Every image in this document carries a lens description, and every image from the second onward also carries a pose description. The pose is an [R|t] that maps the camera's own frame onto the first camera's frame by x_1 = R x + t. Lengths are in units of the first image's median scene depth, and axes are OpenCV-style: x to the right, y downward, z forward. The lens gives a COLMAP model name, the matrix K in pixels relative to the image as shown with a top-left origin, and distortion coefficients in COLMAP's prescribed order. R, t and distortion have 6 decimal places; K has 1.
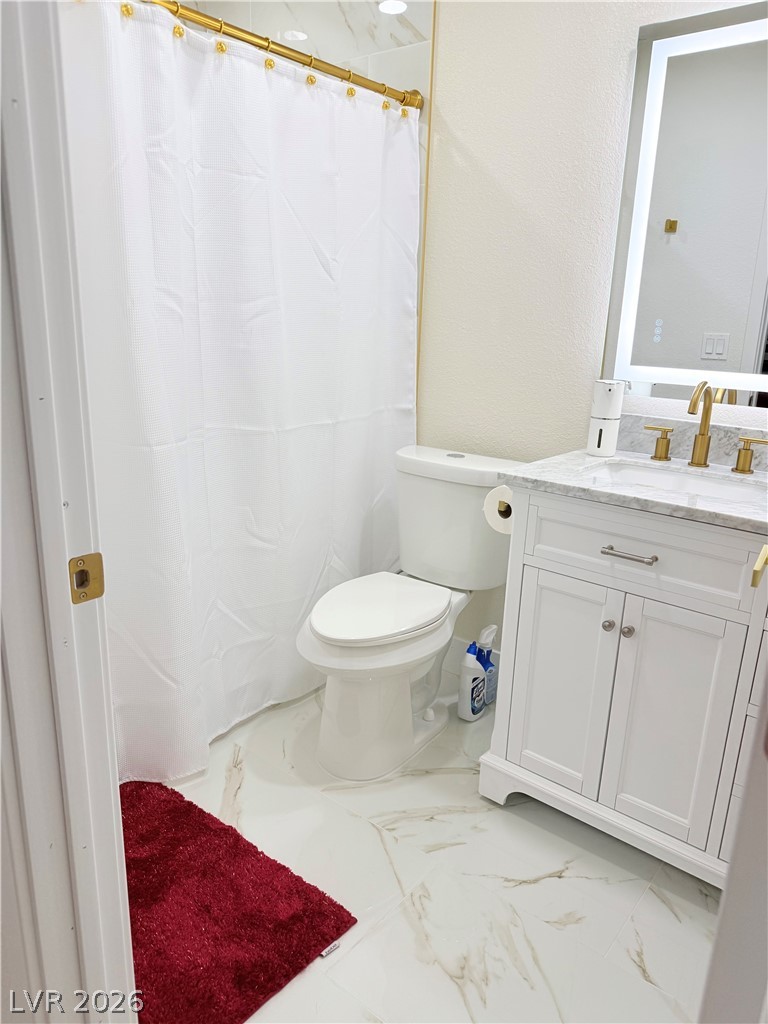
lens RADIAL K [[726.4, 0, 384.0], [0, 726.4, 512.0], [0, 0, 1]] dist [0.038418, -0.057450]
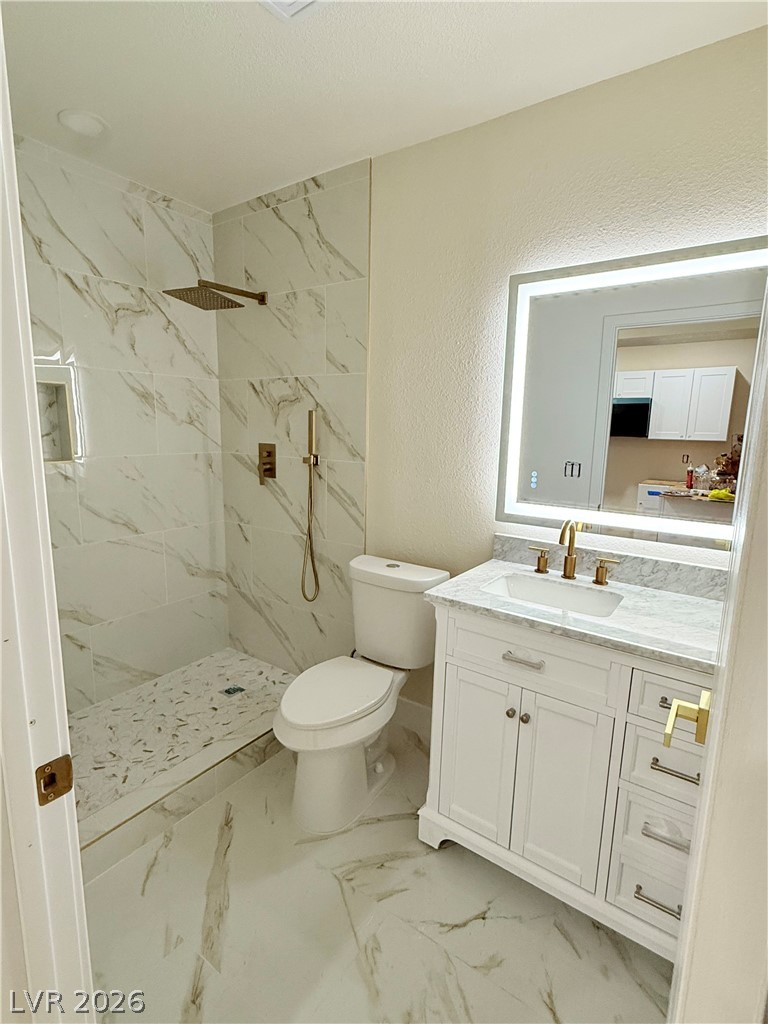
lens RADIAL K [[506.7, 0, 384.0], [0, 506.7, 512.0], [0, 0, 1]] dist [0.002672, -0.000353]
pose [[0.997810, -0.023447, 0.061855, 0.030356], [0.029718, 0.994290, -0.102487, -0.105880], [-0.059098, 0.104100, 0.992809, 0.066834]]
